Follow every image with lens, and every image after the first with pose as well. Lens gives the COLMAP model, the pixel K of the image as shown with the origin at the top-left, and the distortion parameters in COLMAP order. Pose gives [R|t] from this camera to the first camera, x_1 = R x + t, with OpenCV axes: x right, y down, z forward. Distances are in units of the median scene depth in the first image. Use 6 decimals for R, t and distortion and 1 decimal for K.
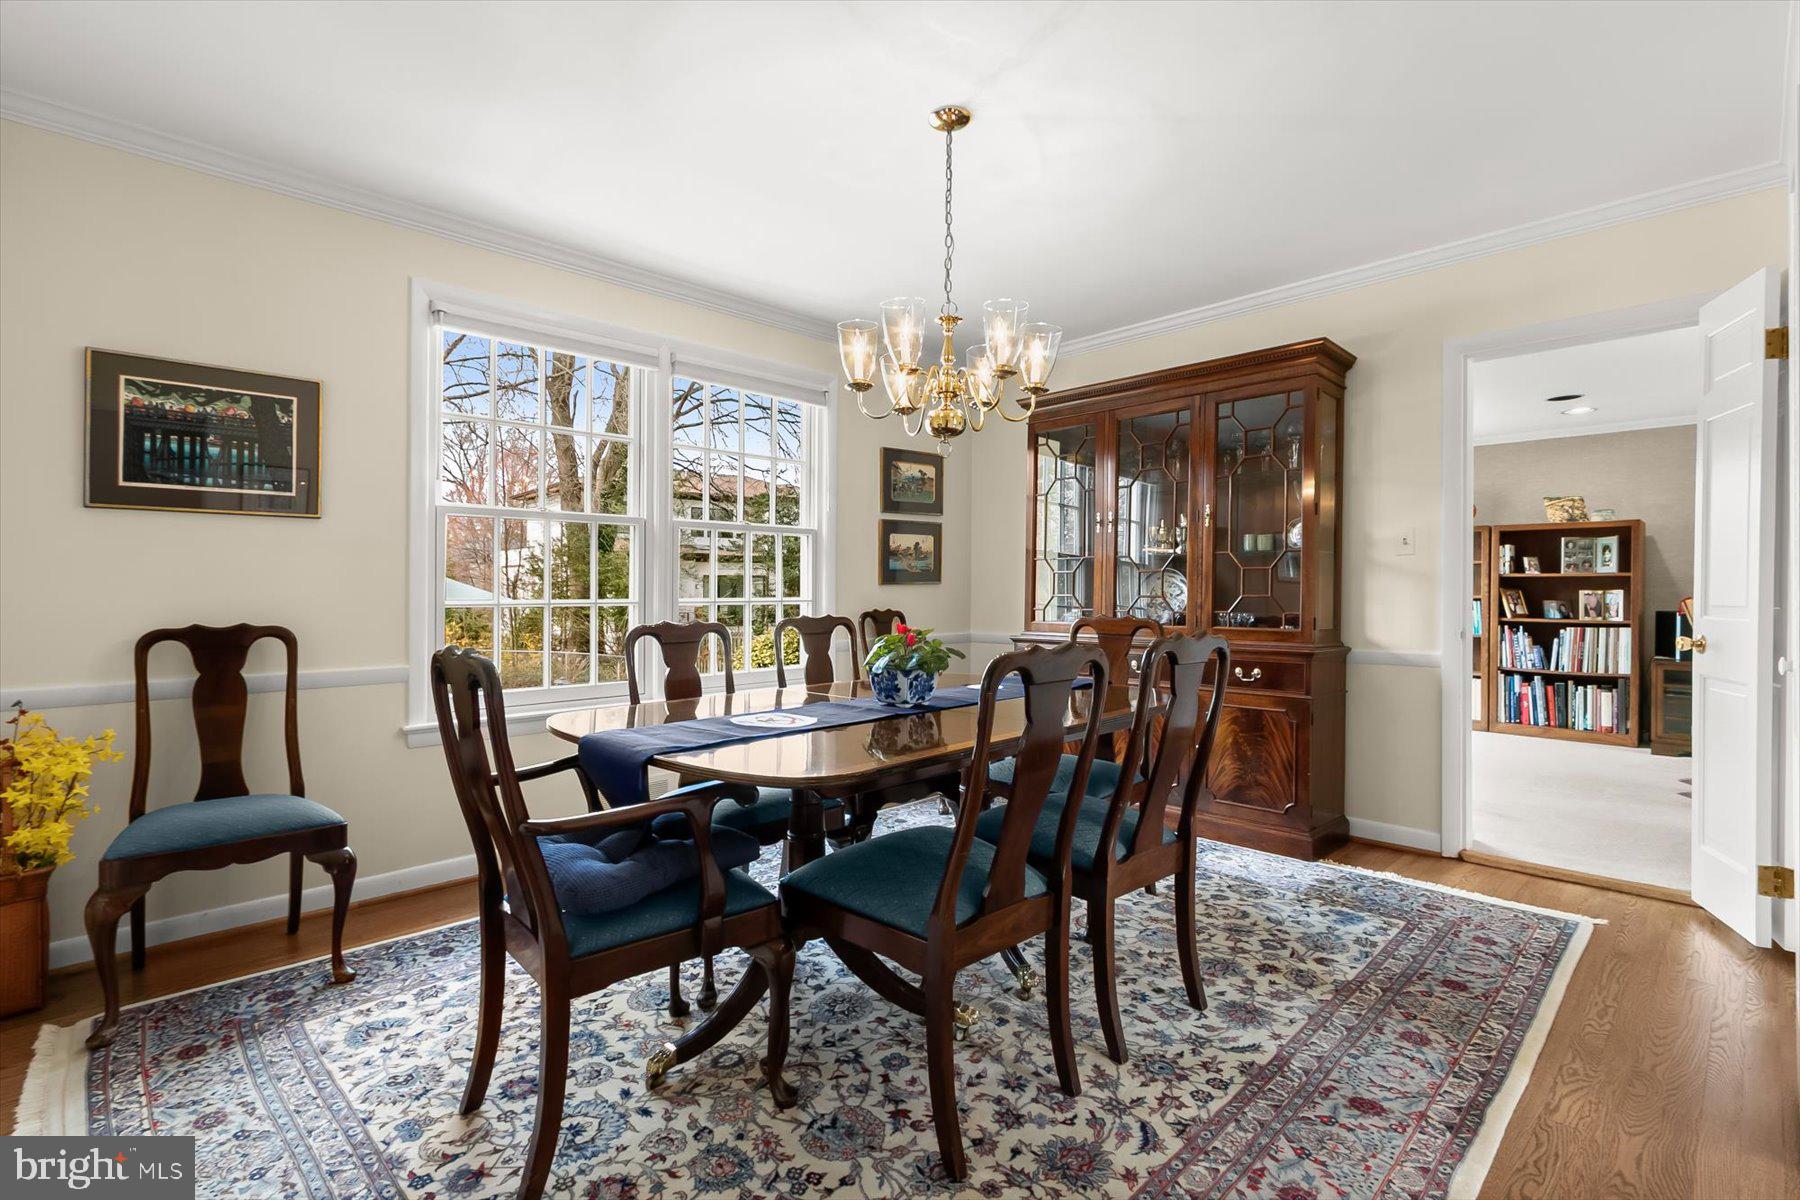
lens RADIAL K [[838.9, 0, 893.8], [0, 838.9, 586.3], [0, 0, 1]] dist [0.000638, 0.000061]
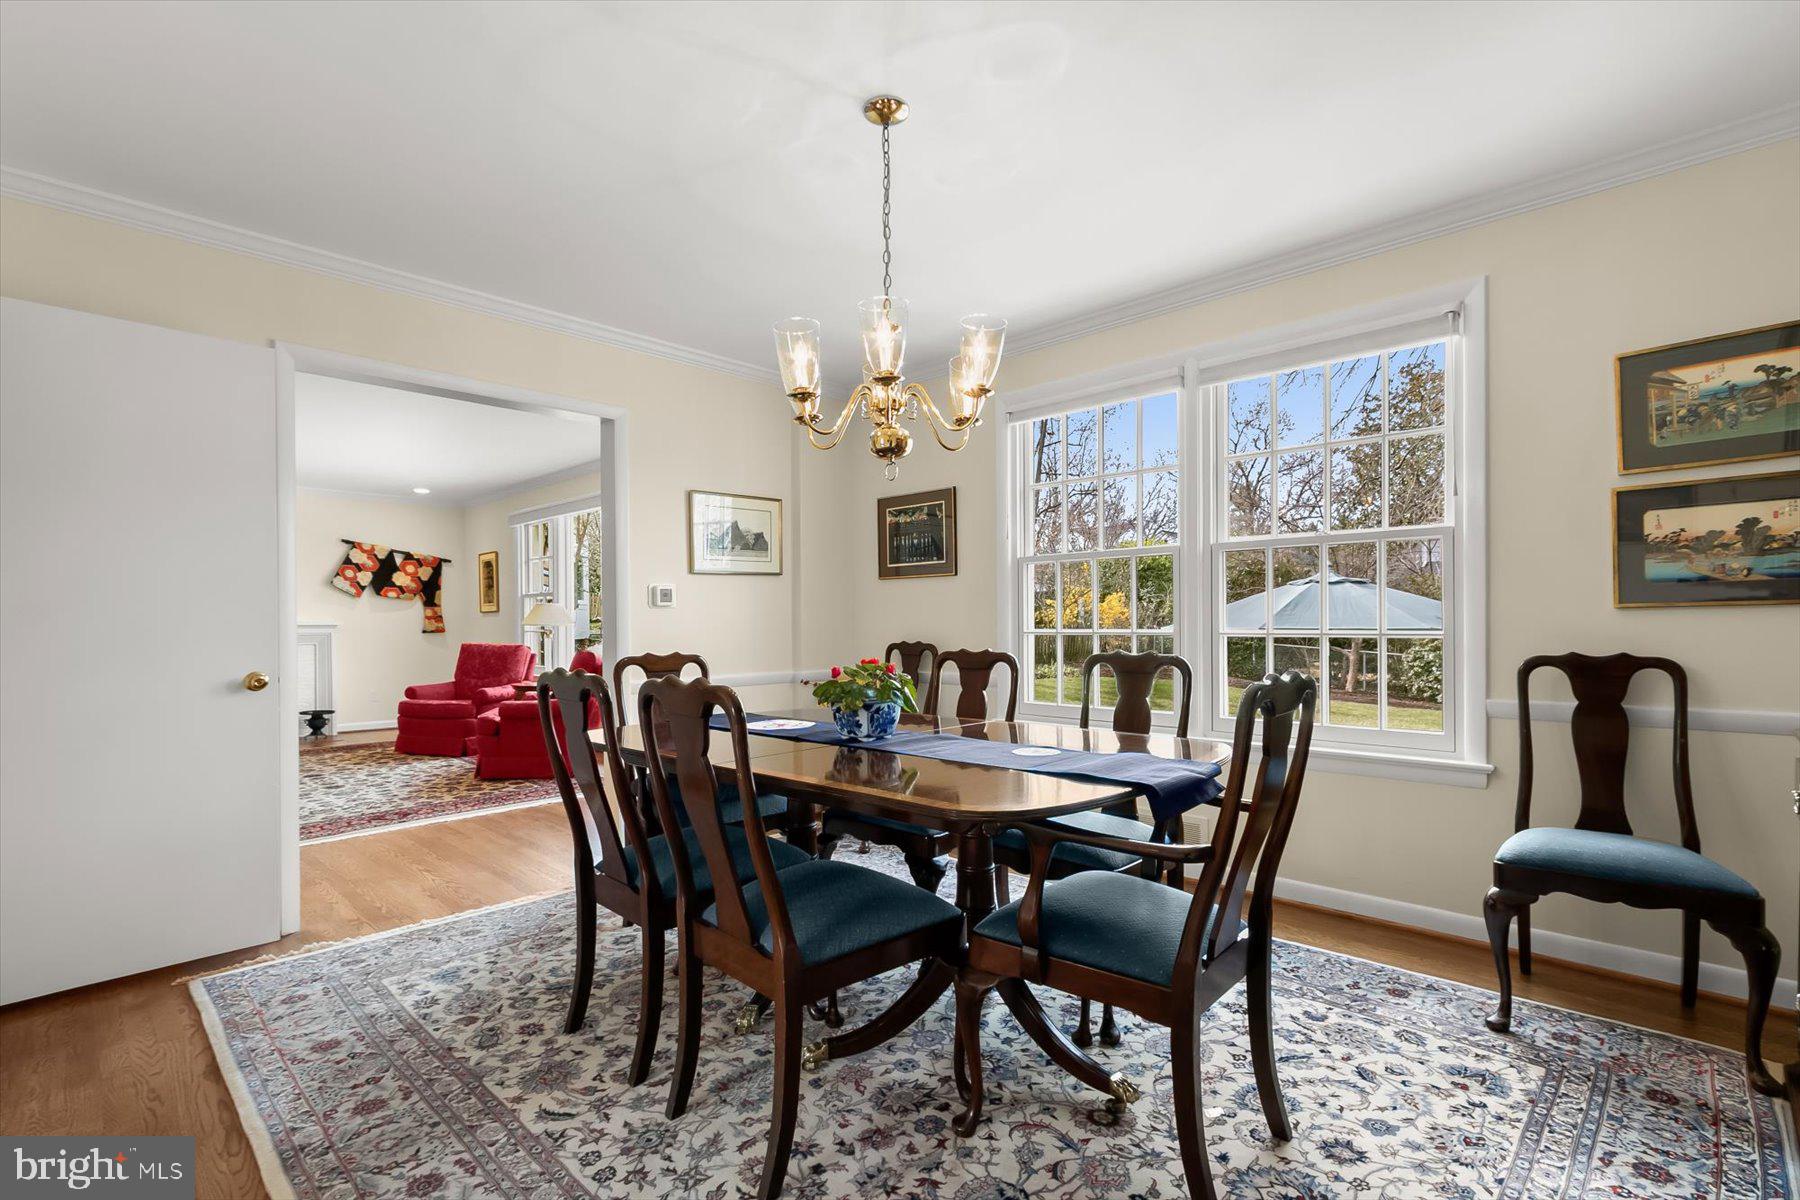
lens RADIAL K [[839.2, 0, 900.5], [0, 839.2, 617.6], [0, 0, 1]] dist [0.001258, 0.000253]
pose [[0.020466, -0.003677, -0.999784, 0.859547], [0.009376, 0.999950, -0.003485, 0.001400], [0.999747, -0.009302, 0.020500, 0.866214]]
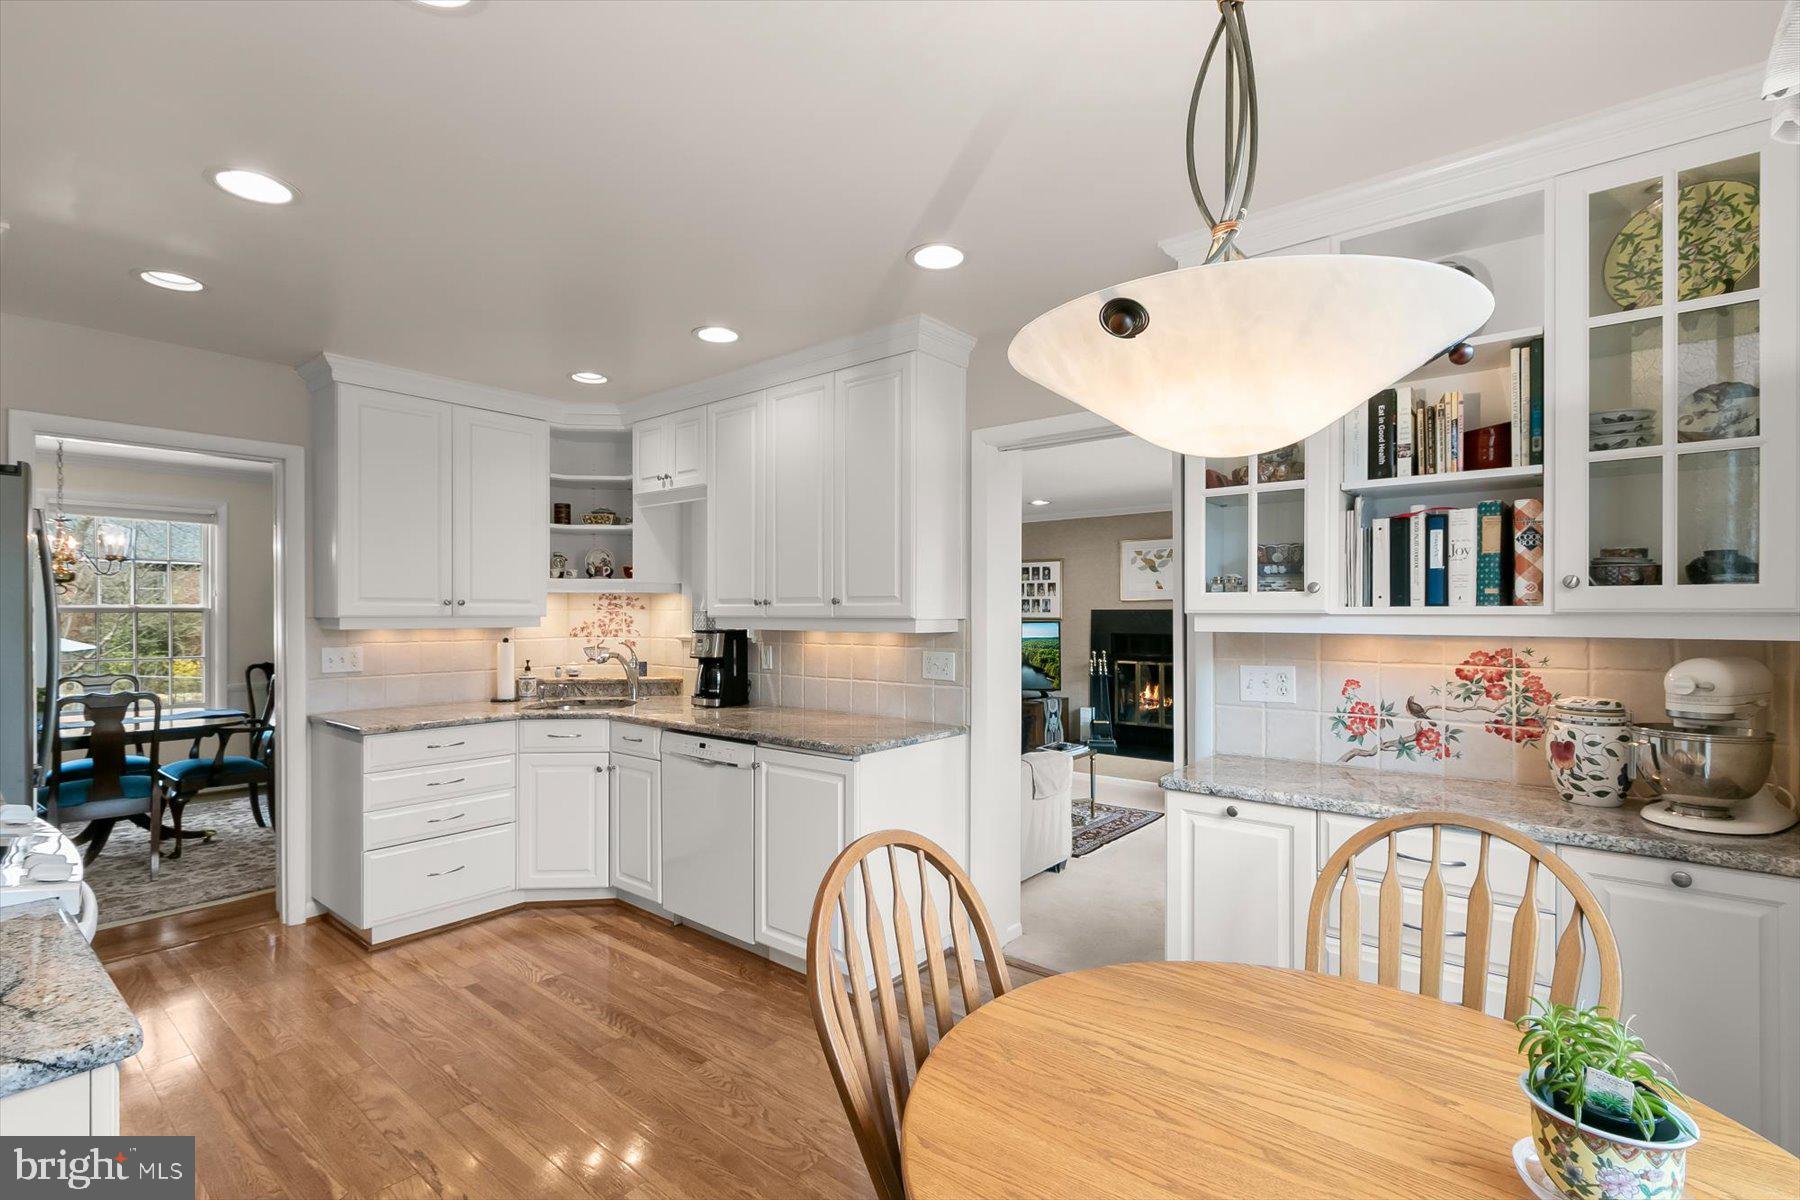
lens RADIAL K [[814.6, 0, 893.3], [0, 814.6, 616.9], [0, 0, 1]] dist [0.000235, -0.000050]
pose [[0.994936, 0.001302, 0.100502, 1.479099], [-0.001820, 0.999986, 0.005061, -0.098405], [-0.100494, -0.005219, 0.994924, -0.832705]]
